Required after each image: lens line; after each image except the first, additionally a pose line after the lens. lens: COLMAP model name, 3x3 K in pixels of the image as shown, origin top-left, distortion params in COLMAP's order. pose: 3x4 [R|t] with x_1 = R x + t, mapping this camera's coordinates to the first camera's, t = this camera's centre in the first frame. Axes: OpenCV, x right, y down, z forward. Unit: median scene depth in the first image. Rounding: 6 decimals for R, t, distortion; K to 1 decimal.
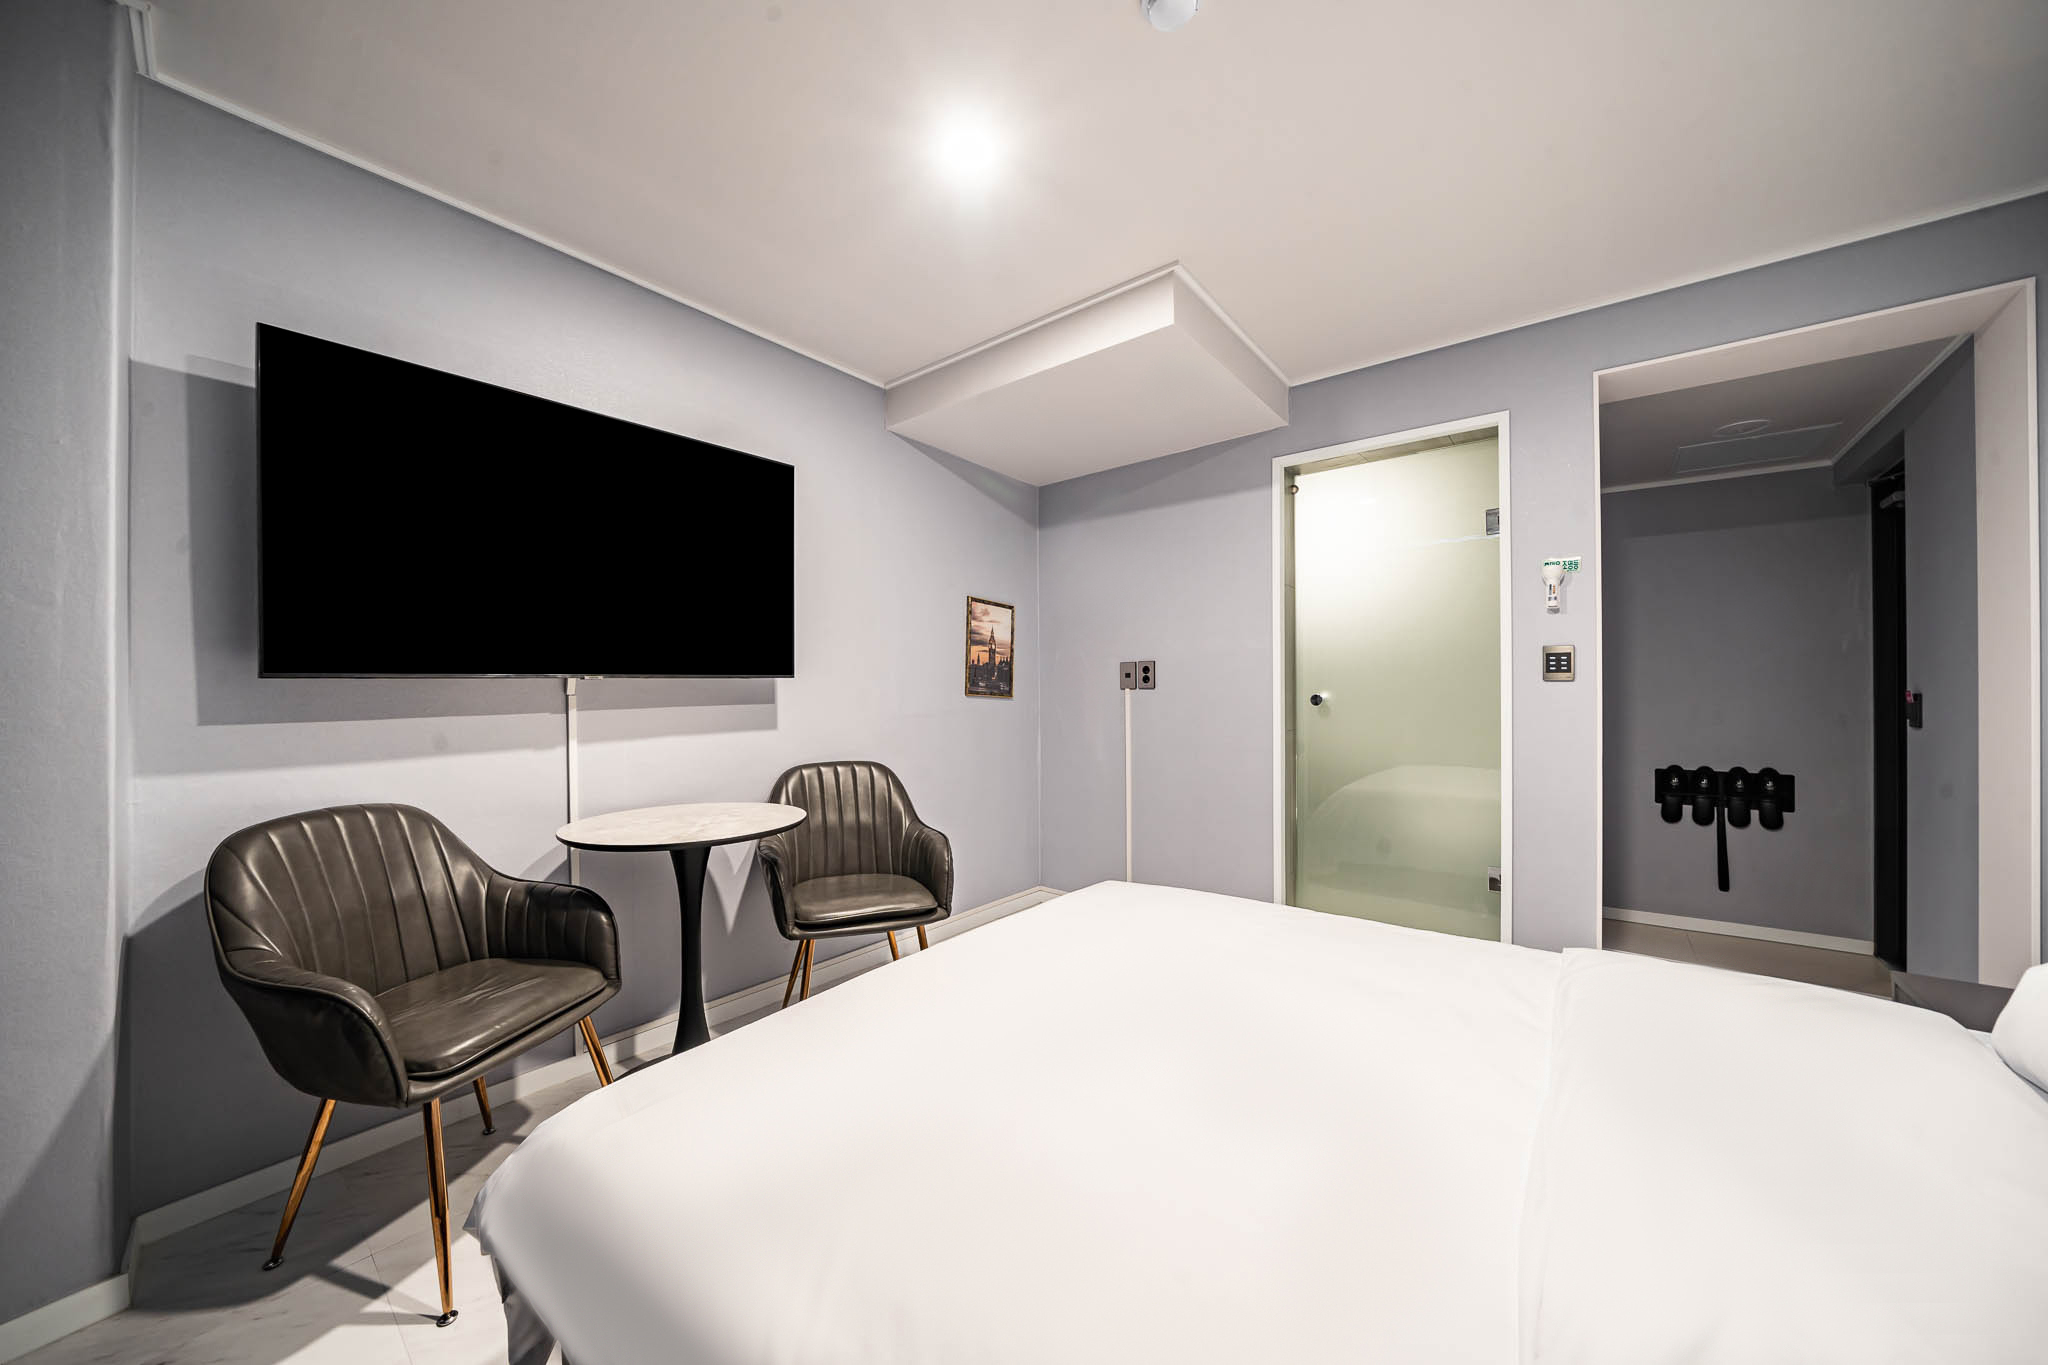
lens RADIAL K [[706.4, 0, 1026.1], [0, 706.4, 691.5], [0, 0, 1]] dist [-0.003197, 0.000400]
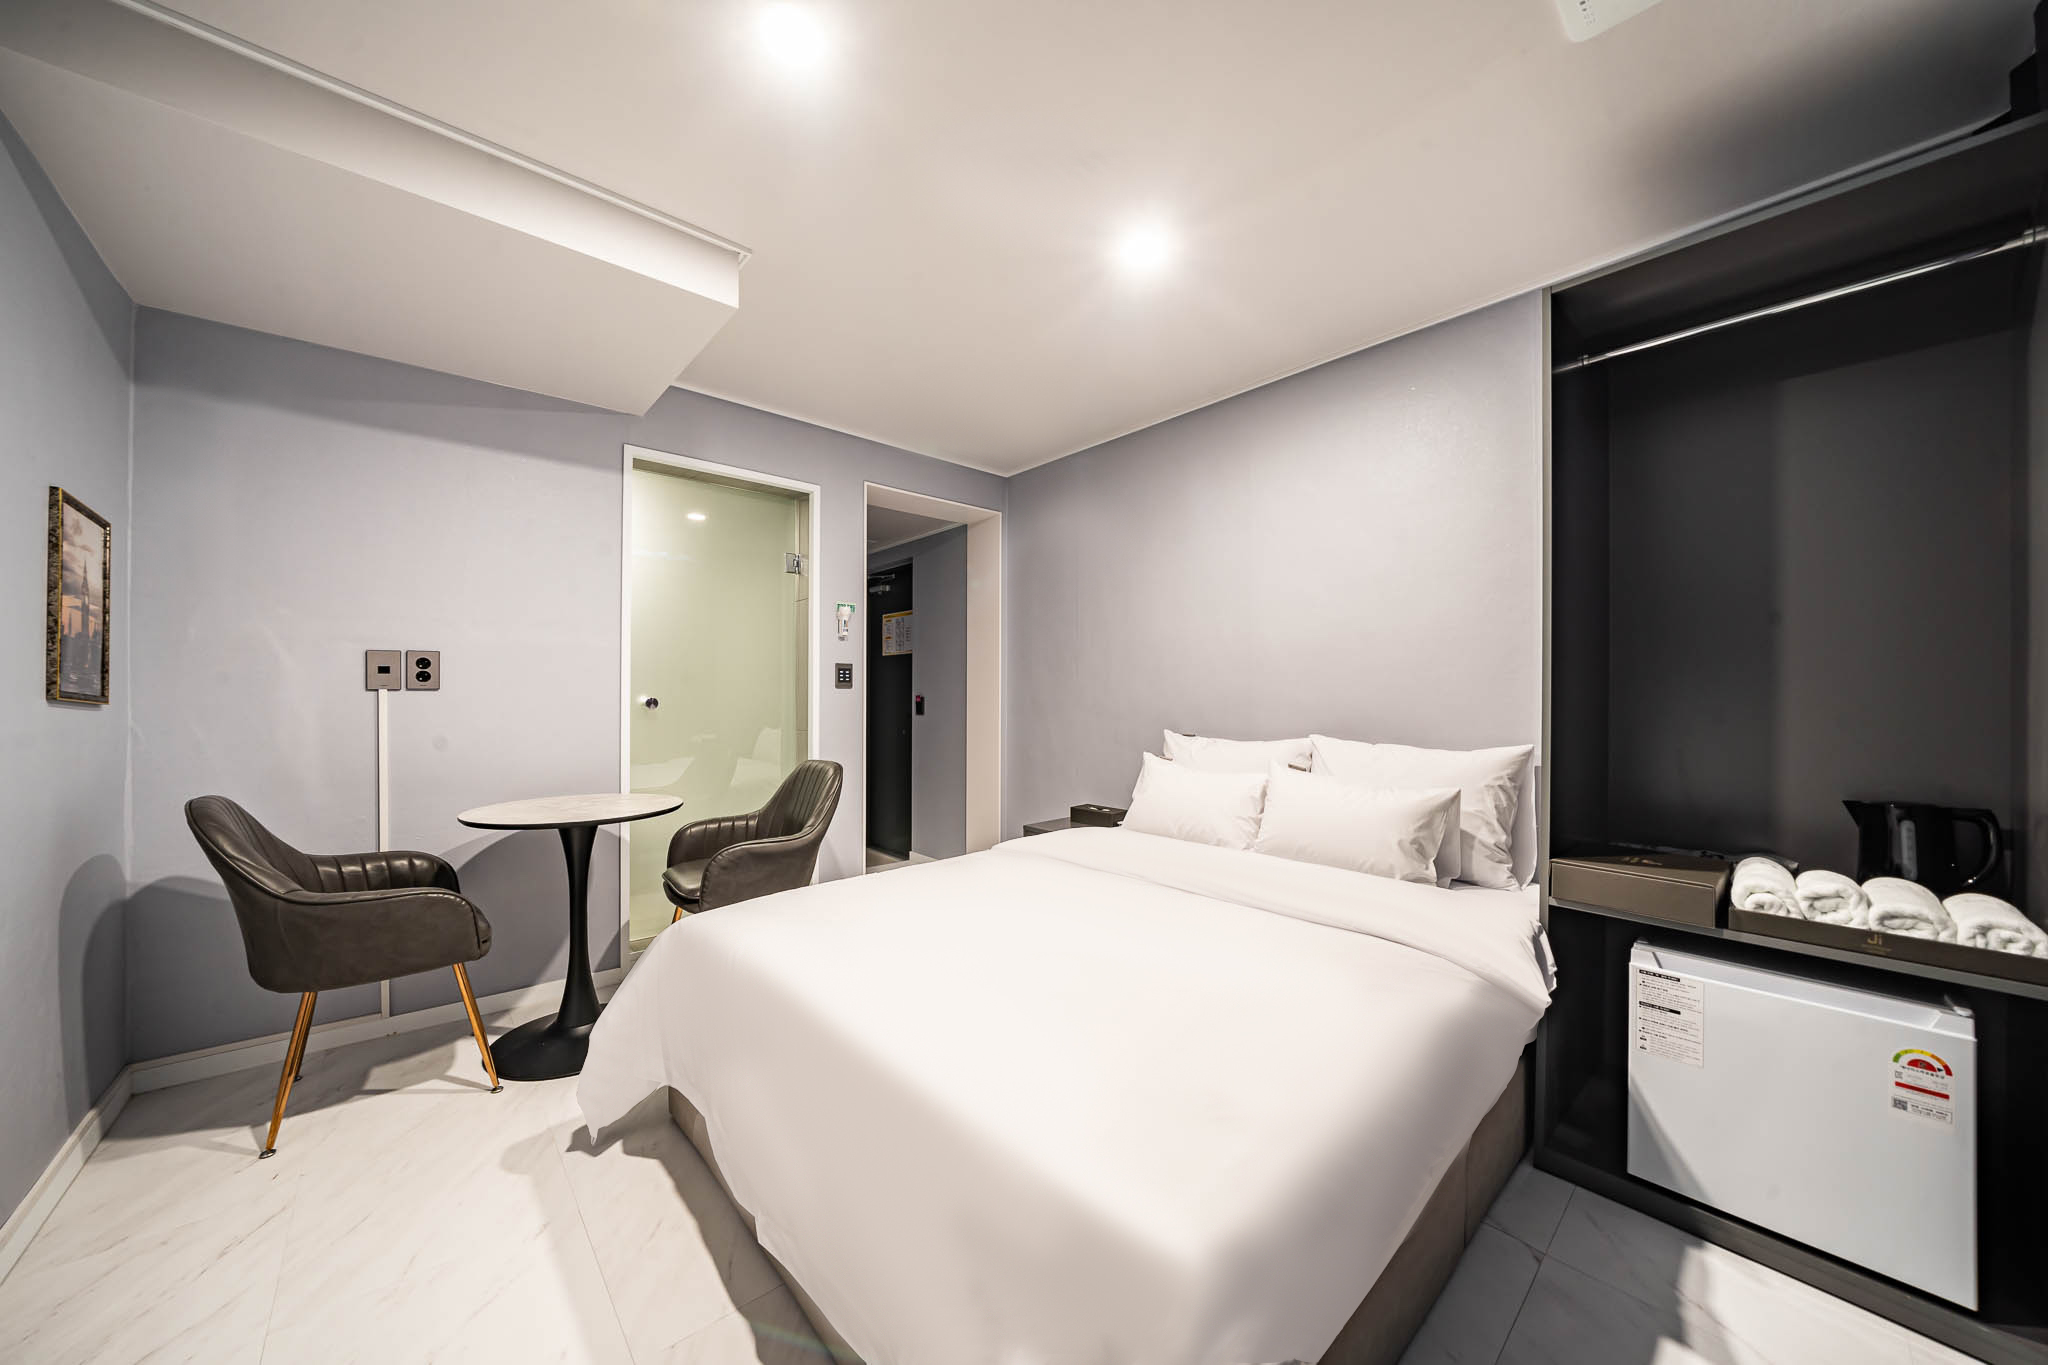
lens RADIAL K [[706.4, 0, 1008.1], [0, 706.4, 695.9], [0, 0, 1]] dist [-0.003197, 0.000400]
pose [[0.174590, 0.002835, 0.984637, -0.423952], [0.001102, 0.999995, -0.003074, 0.004658], [-0.984641, 0.001621, 0.174586, 0.301182]]
